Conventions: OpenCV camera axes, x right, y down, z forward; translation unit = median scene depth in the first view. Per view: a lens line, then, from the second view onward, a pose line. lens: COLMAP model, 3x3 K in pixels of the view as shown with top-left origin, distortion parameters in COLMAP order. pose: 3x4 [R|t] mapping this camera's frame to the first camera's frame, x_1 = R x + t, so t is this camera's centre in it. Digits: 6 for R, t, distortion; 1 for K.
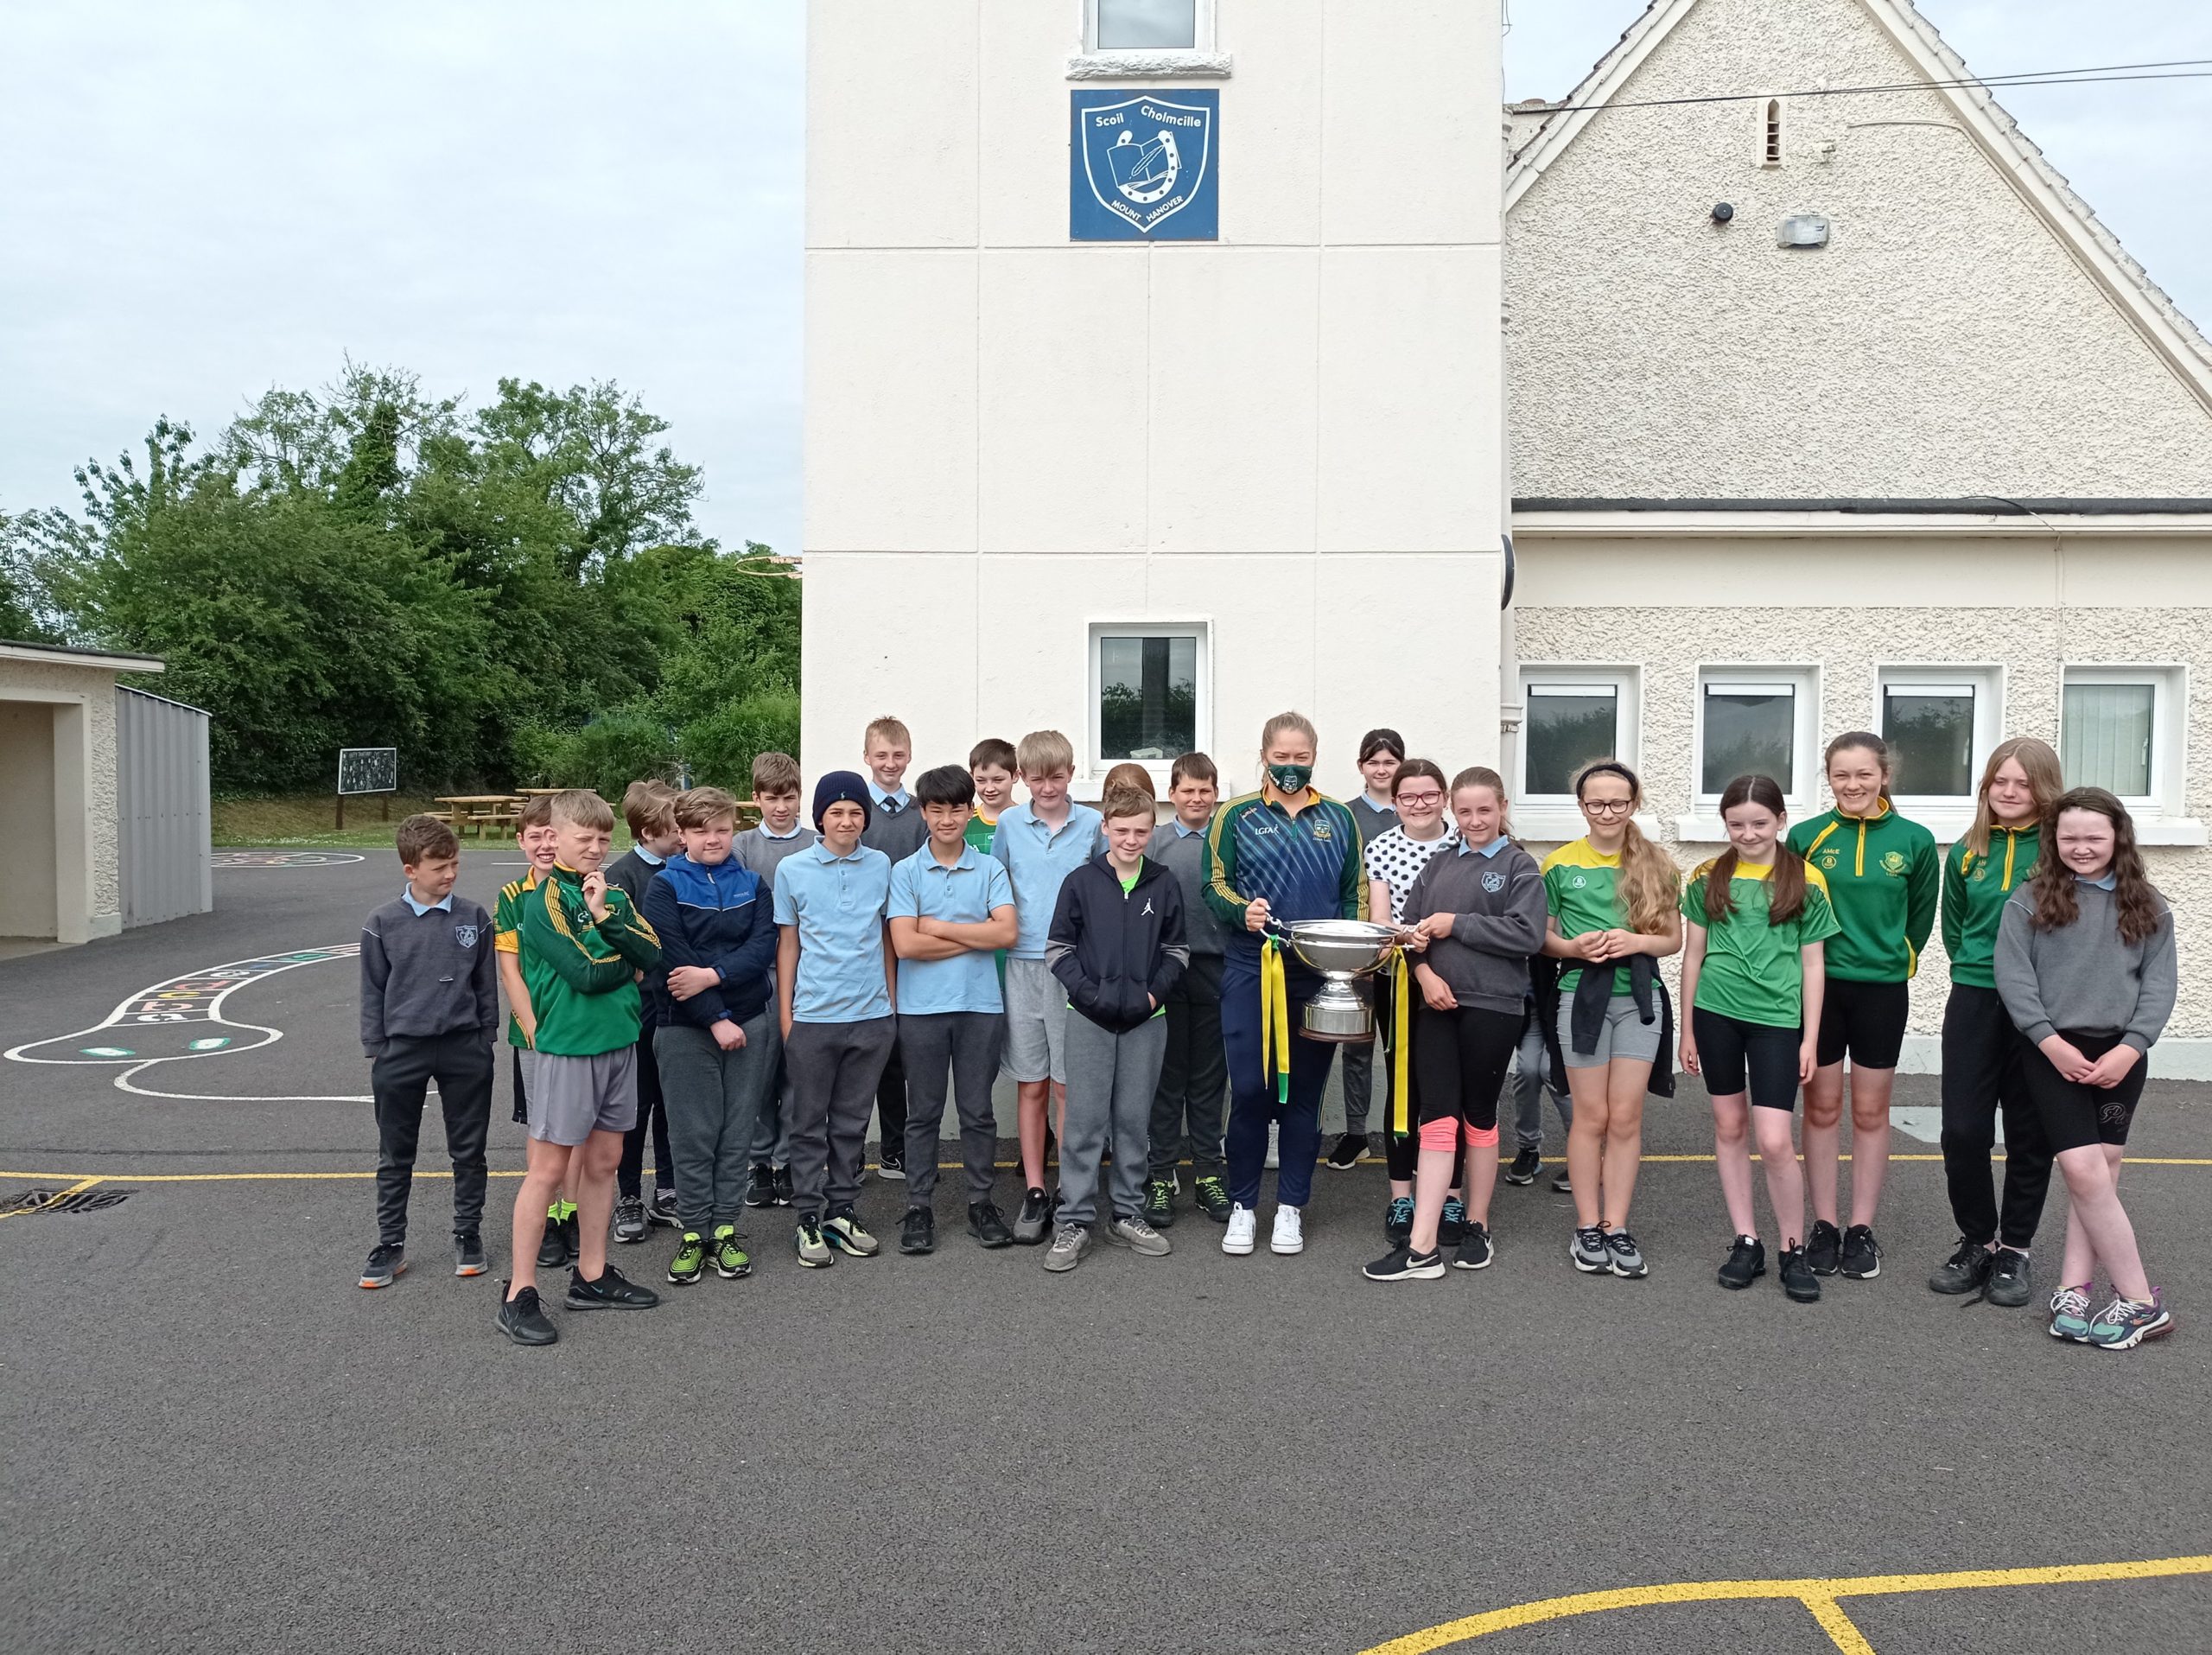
lens RADIAL K [[1619.8, 0, 1112.0], [0, 1619.8, 836.2], [0, 0, 1]] dist [0.036150, -0.021619]
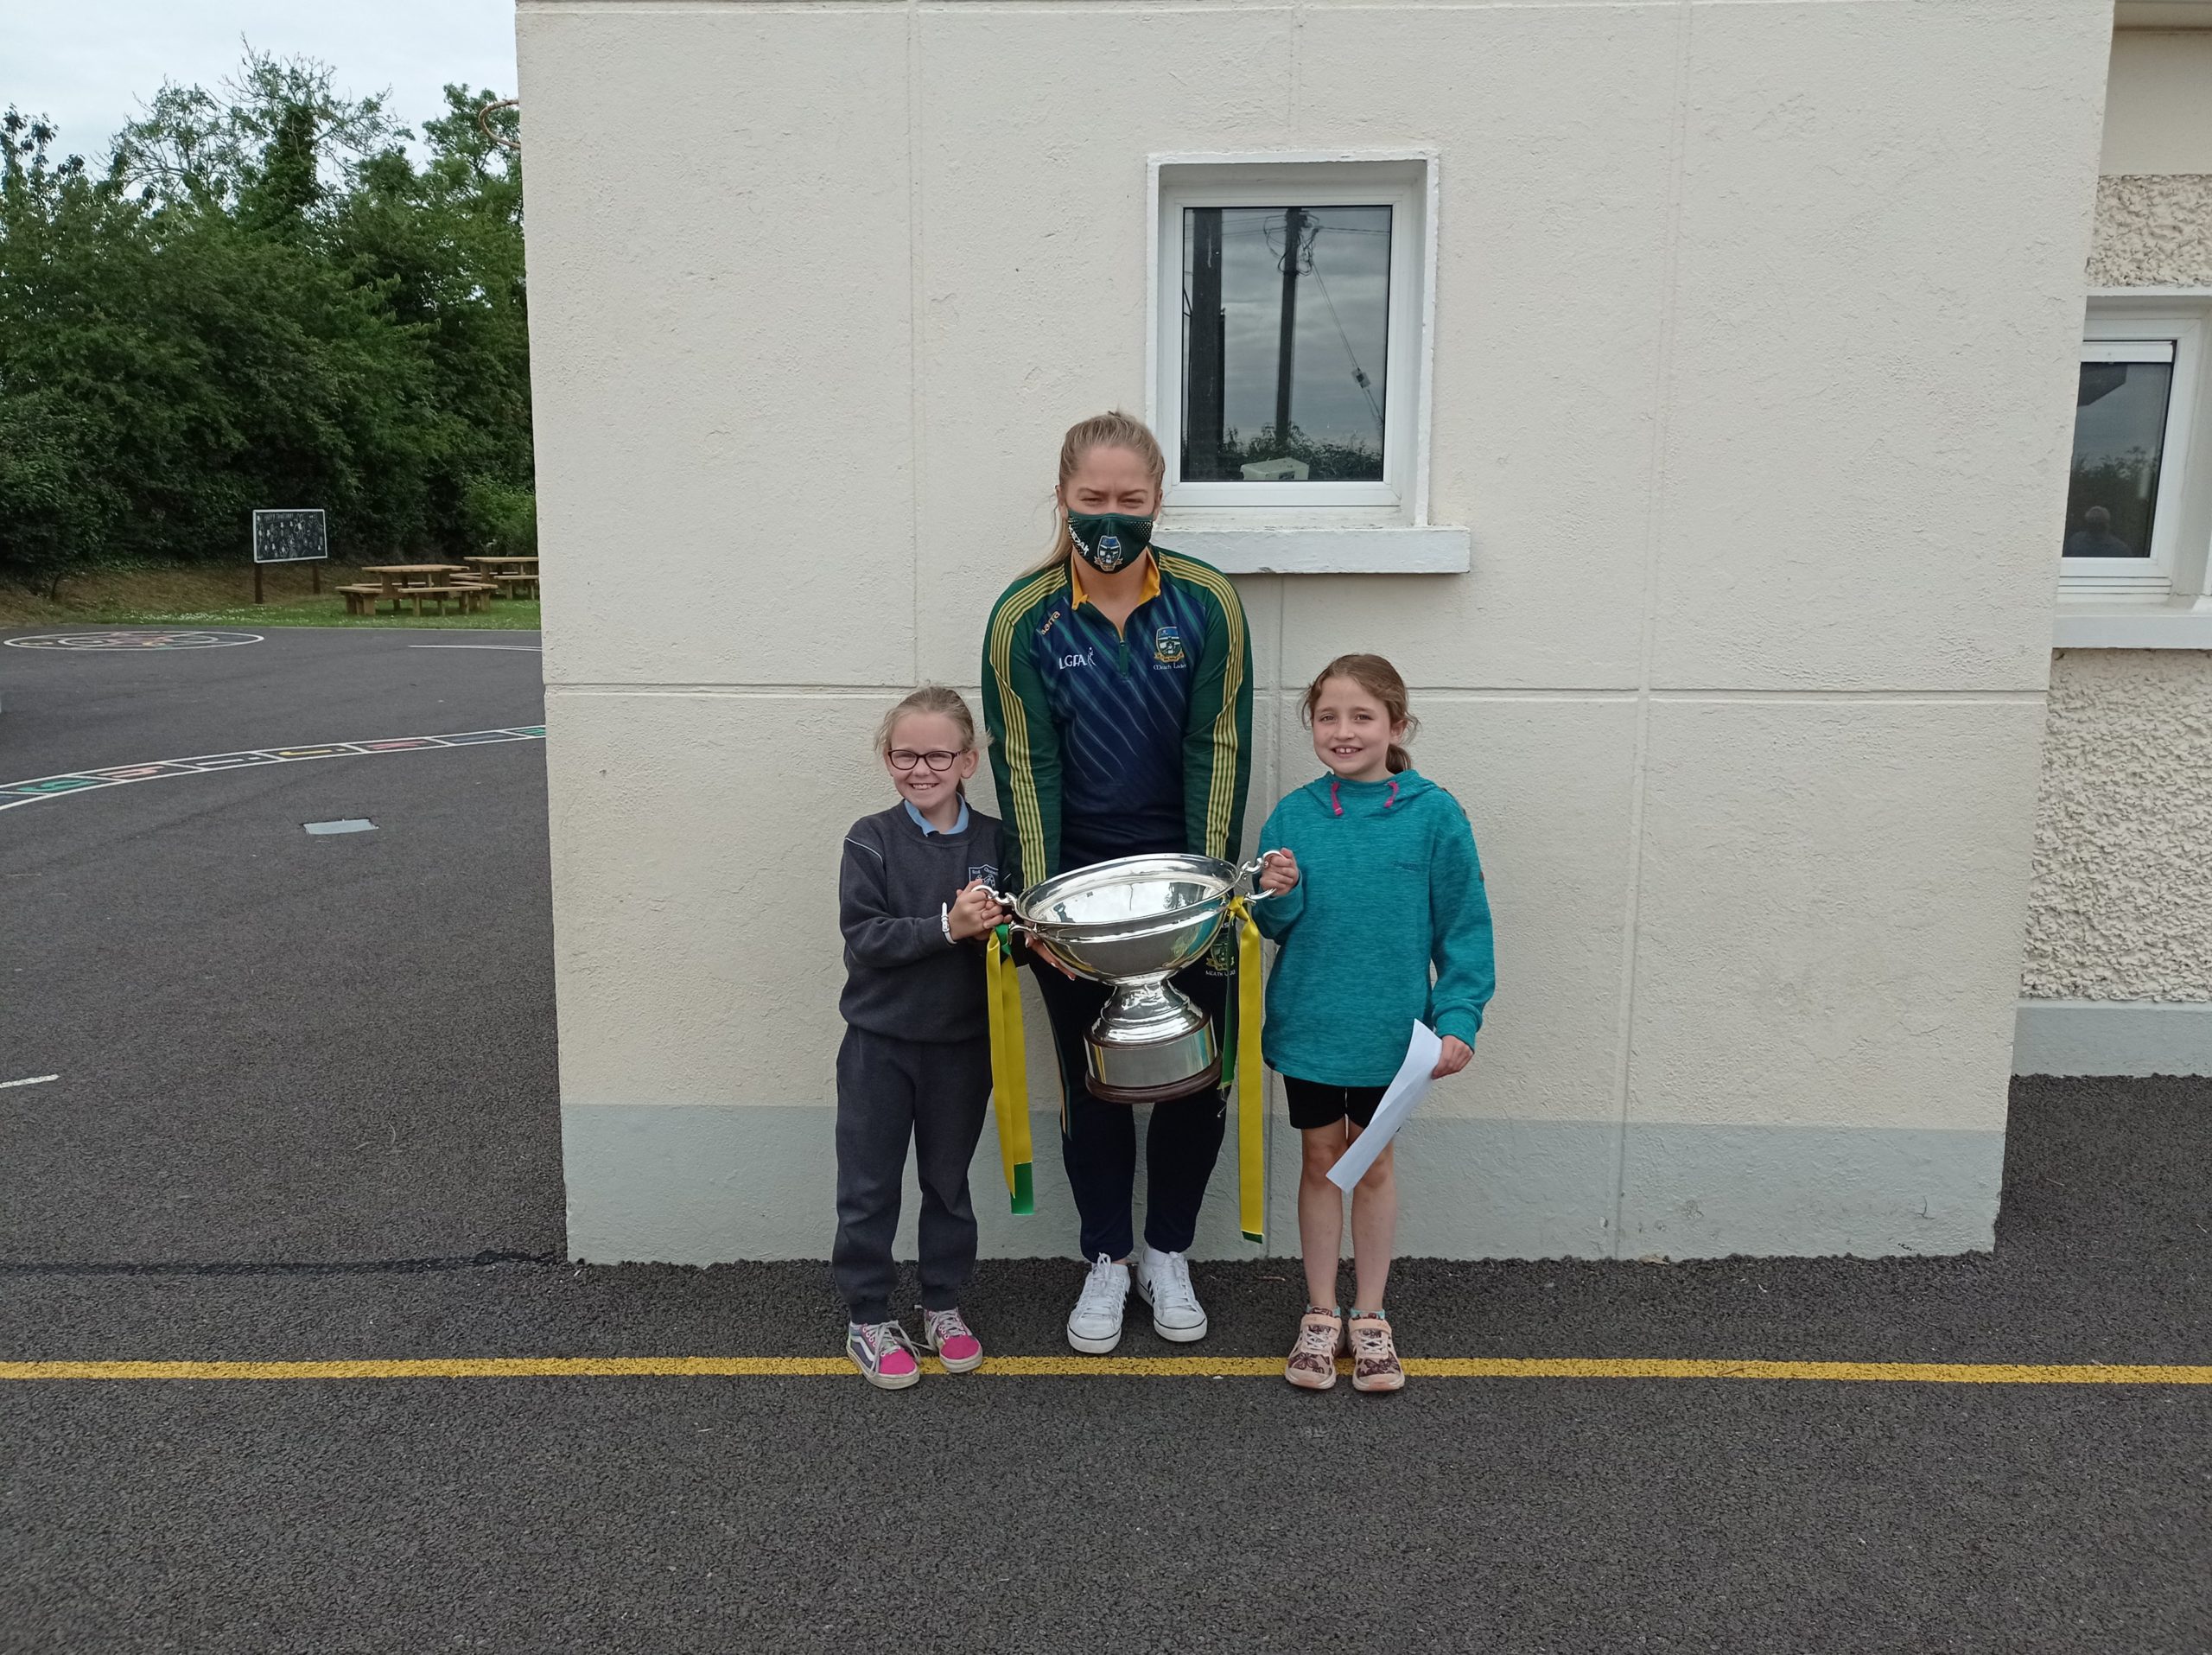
lens RADIAL K [[1609.3, 0, 1106.0], [0, 1609.3, 827.5], [0, 0, 1]] dist [0.042255, -0.033941]
pose [[0.999877, 0.001809, -0.015557, -0.012287], [0.000312, 0.990803, 0.135314, -0.006709], [0.015659, -0.135302, 0.990681, 0.305568]]
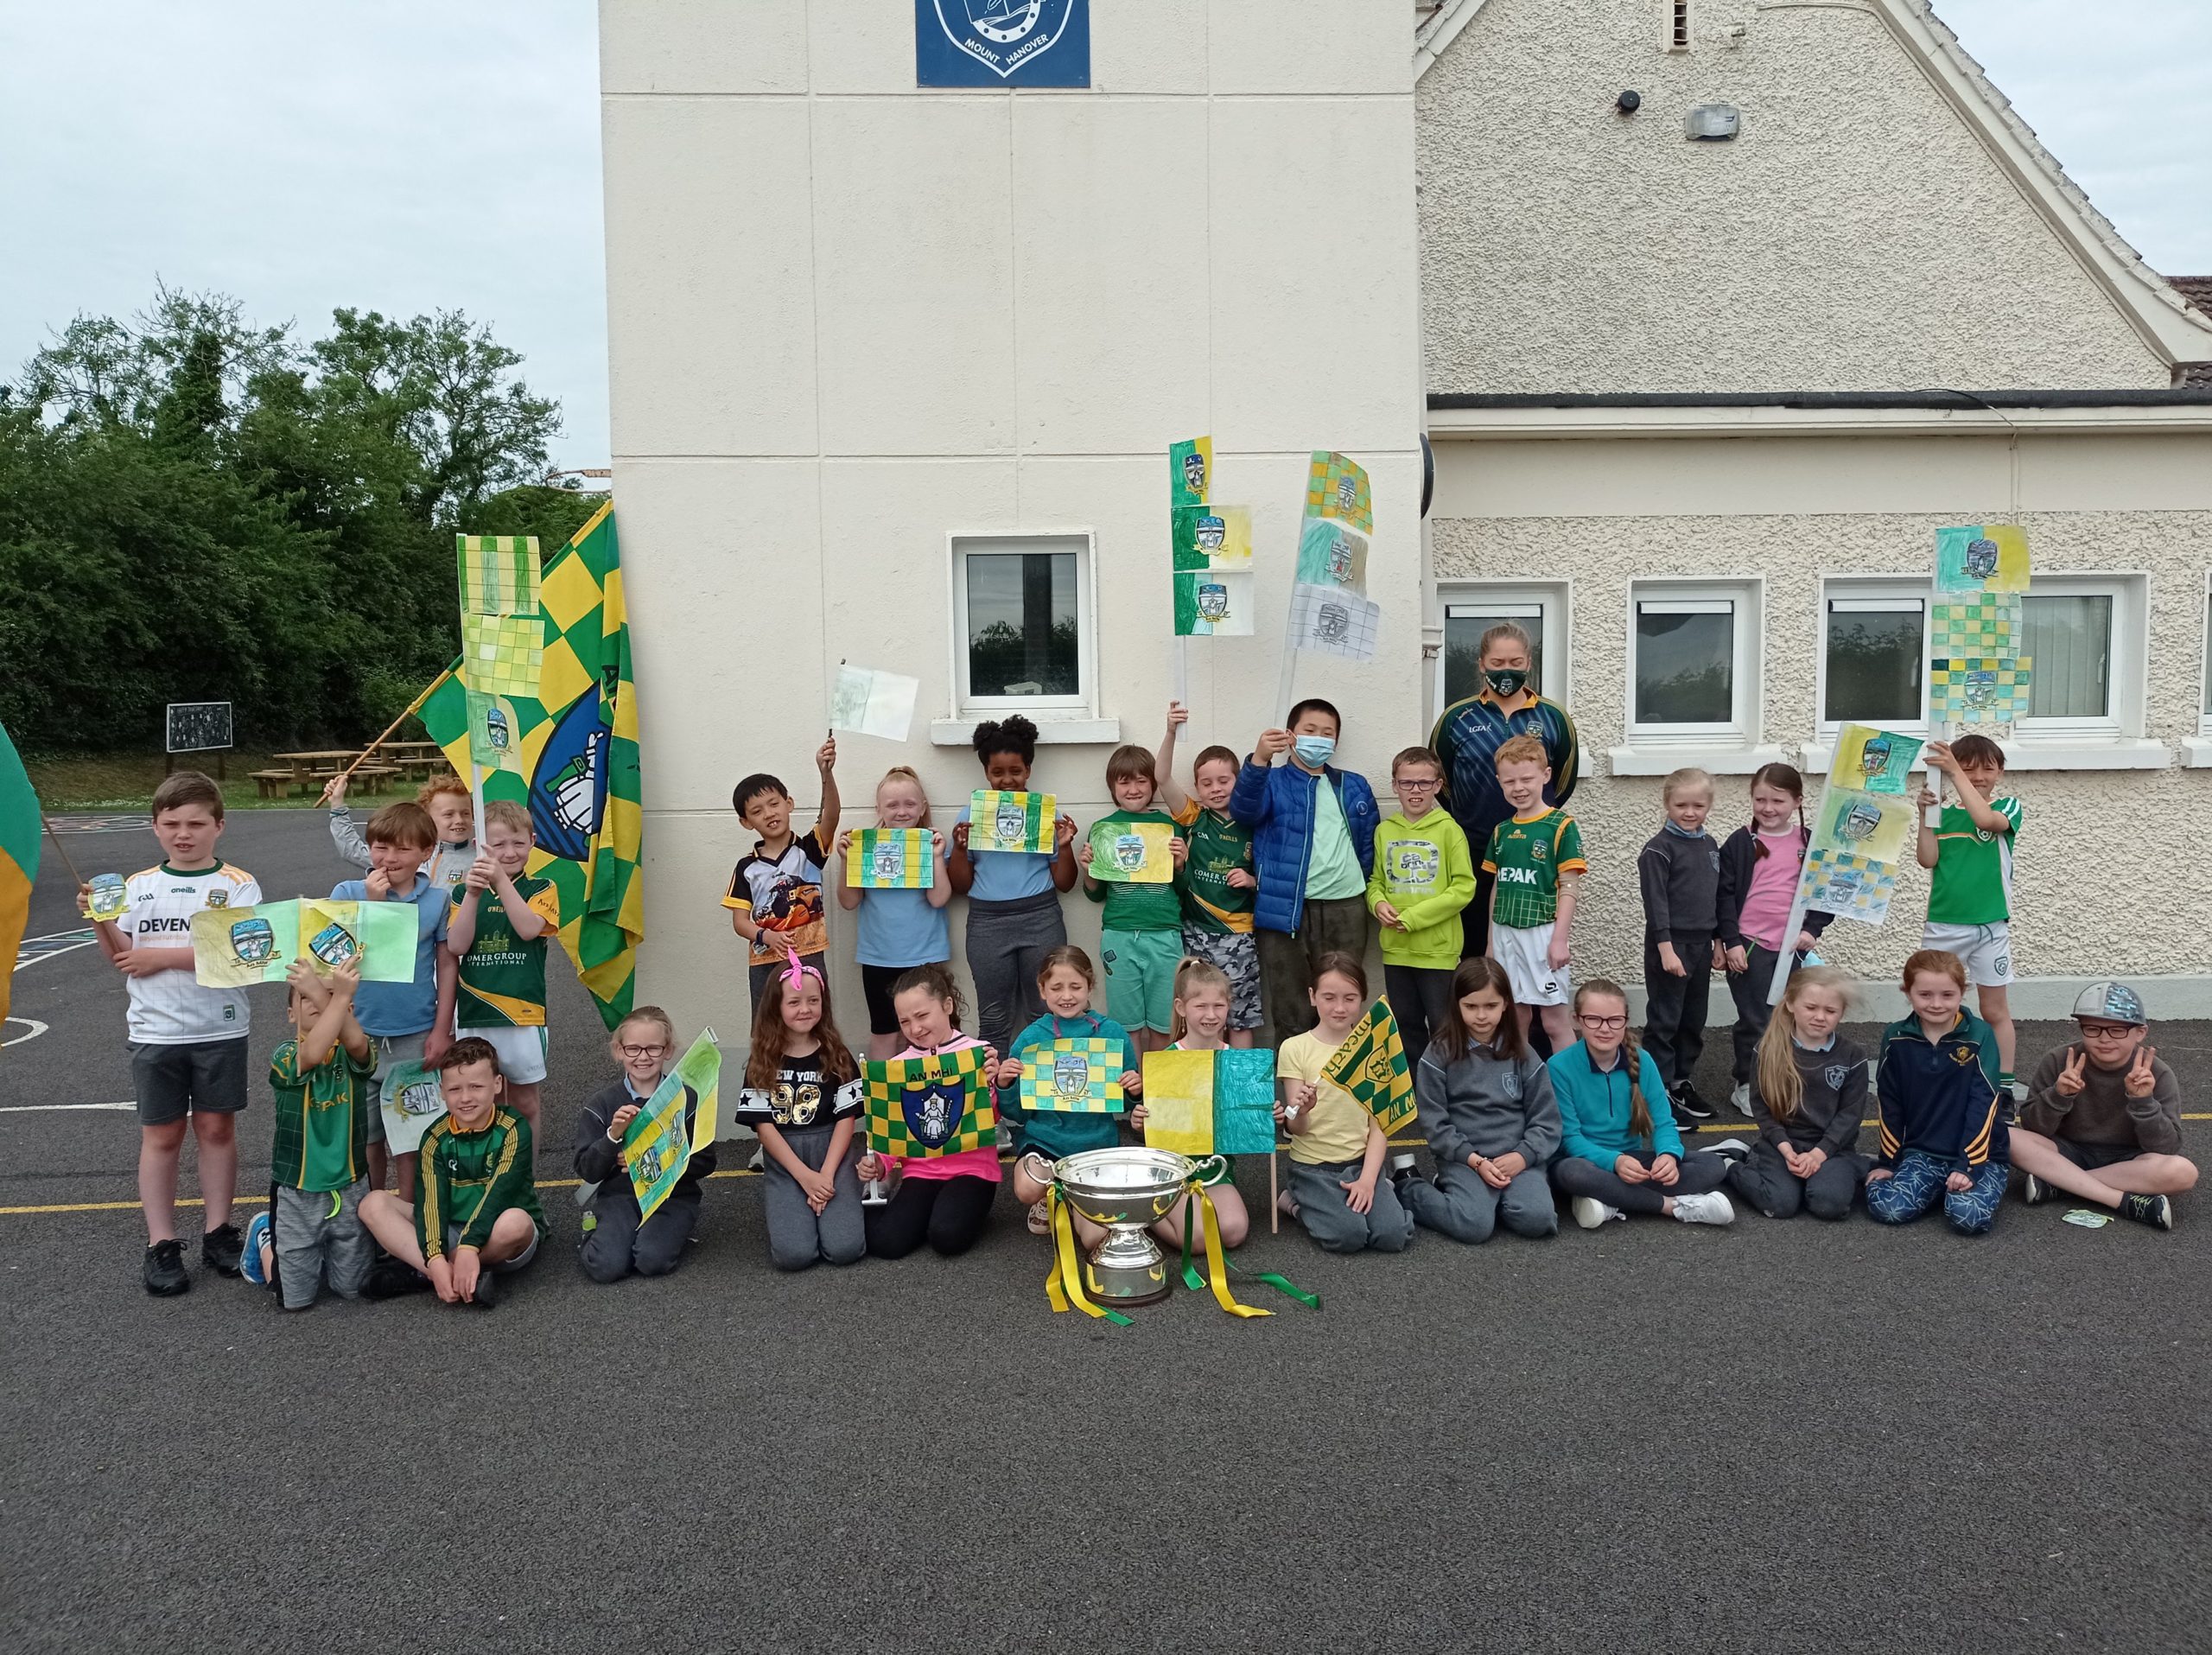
lens RADIAL K [[1612.8, 0, 1106.2], [0, 1612.8, 836.4], [0, 0, 1]] dist [0.038420, -0.027815]
pose [[0.997639, -0.023198, 0.064646, 0.004847], [0.020854, 0.999109, 0.036696, -0.001352], [-0.065440, -0.035261, 0.997233, 0.074390]]
